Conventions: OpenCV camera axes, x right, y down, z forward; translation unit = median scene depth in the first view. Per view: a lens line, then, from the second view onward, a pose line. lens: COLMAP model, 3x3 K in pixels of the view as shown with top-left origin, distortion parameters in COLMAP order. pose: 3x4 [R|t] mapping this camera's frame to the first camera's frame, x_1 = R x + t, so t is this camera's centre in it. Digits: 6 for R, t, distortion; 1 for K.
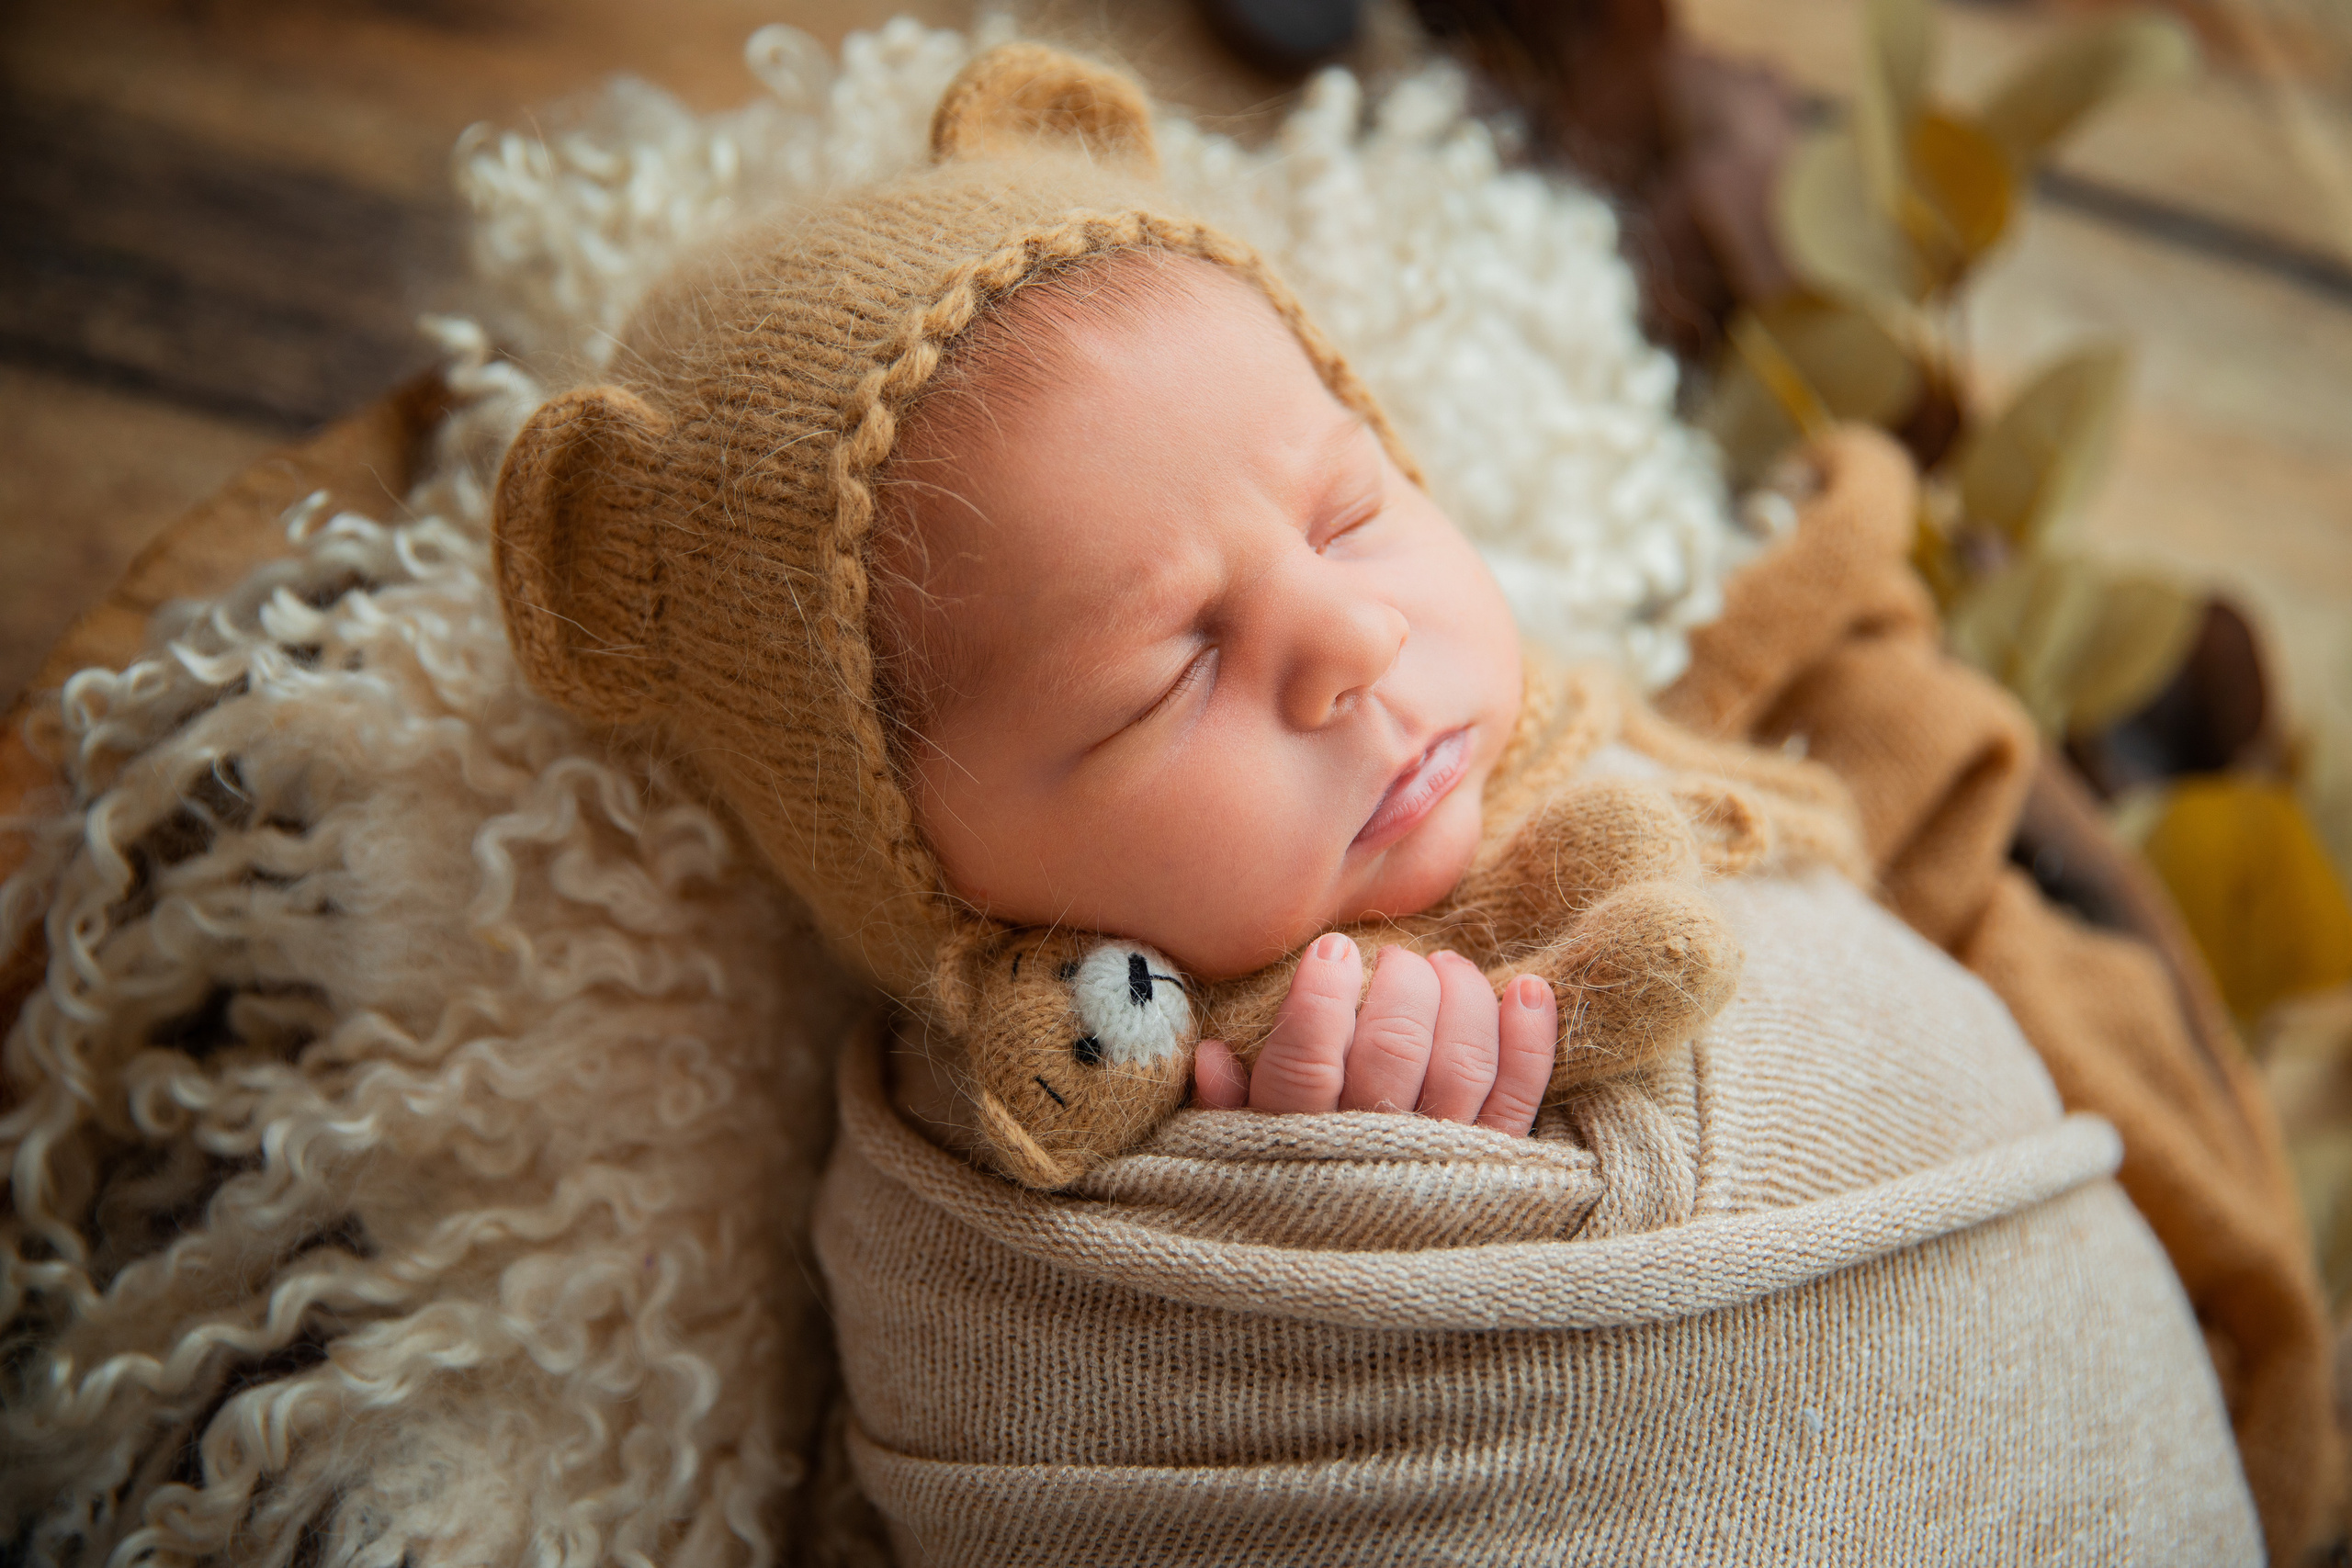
lens RADIAL K [[2899.7, 0, 1166.3], [0, 2899.7, 781.6], [0, 0, 1]] dist [0.024742, -0.008706]
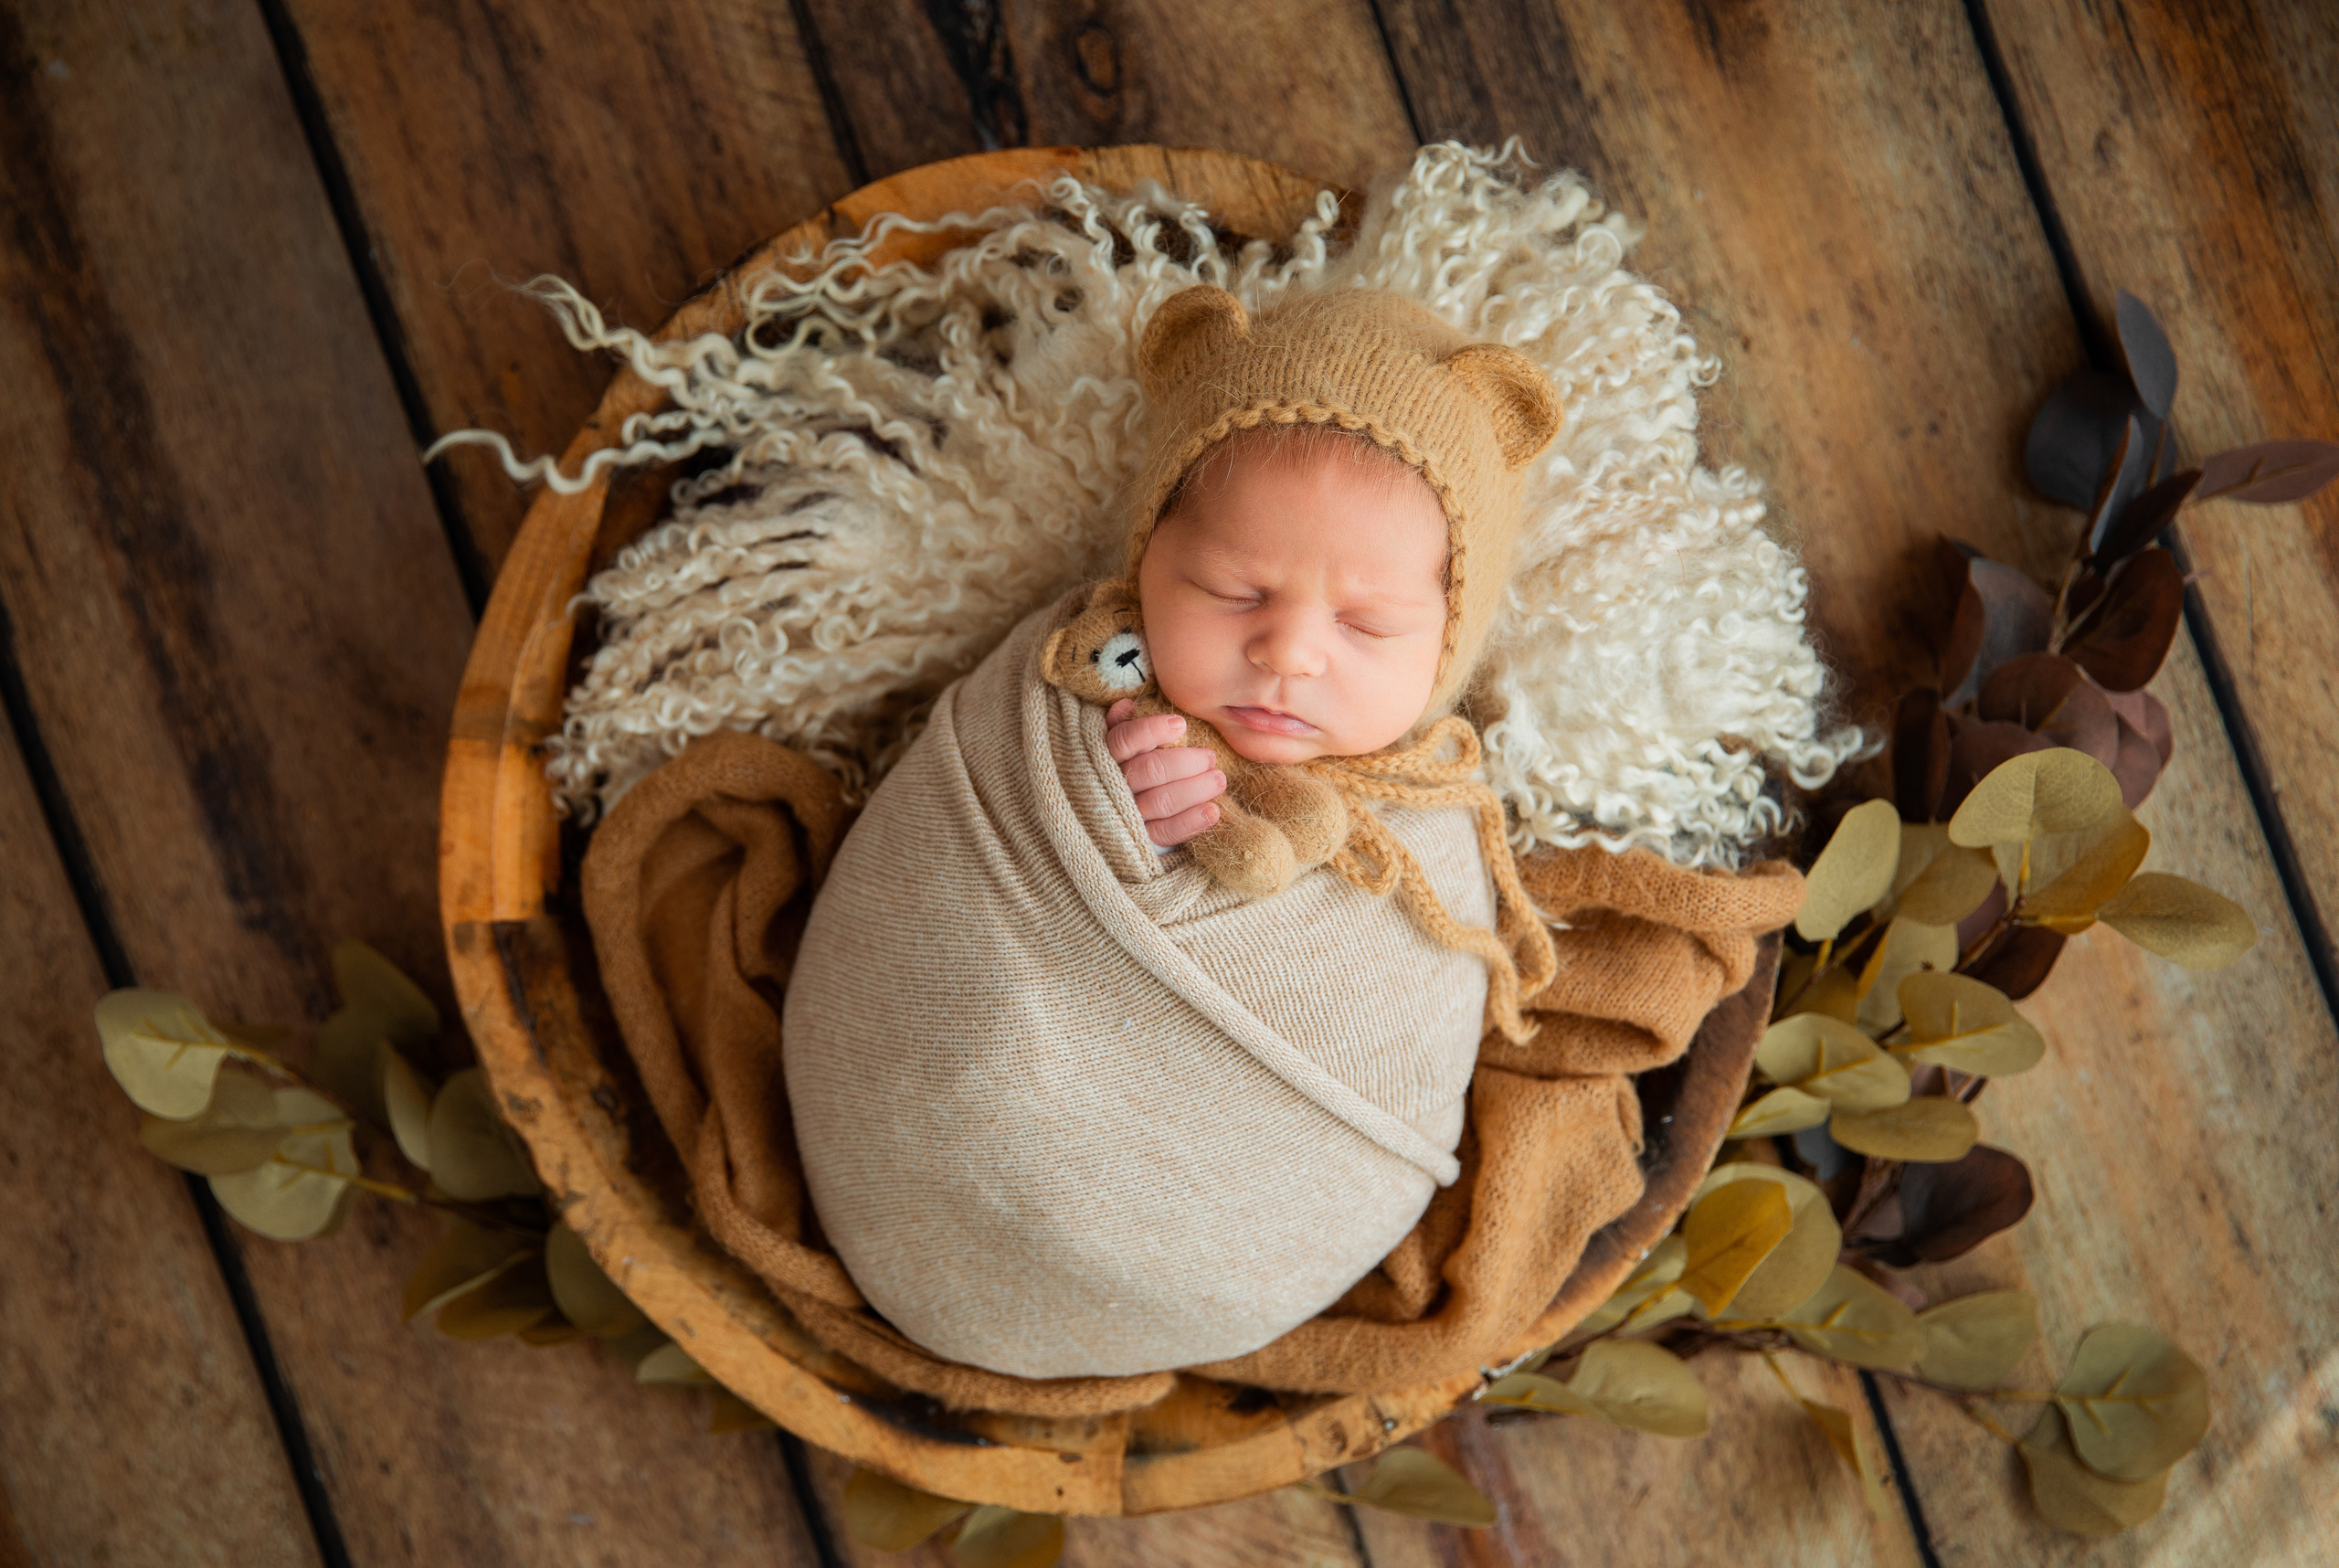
lens RADIAL K [[2884.1, 0, 1159.8], [0, 2884.1, 781.6], [0, 0, 1]] dist [0.024742, -0.008706]
pose [[0.460038, 0.846573, -0.267731, 0.665262], [-0.752003, 0.531811, 0.389447, -0.750441], [0.472077, 0.022174, 0.881278, -0.920639]]
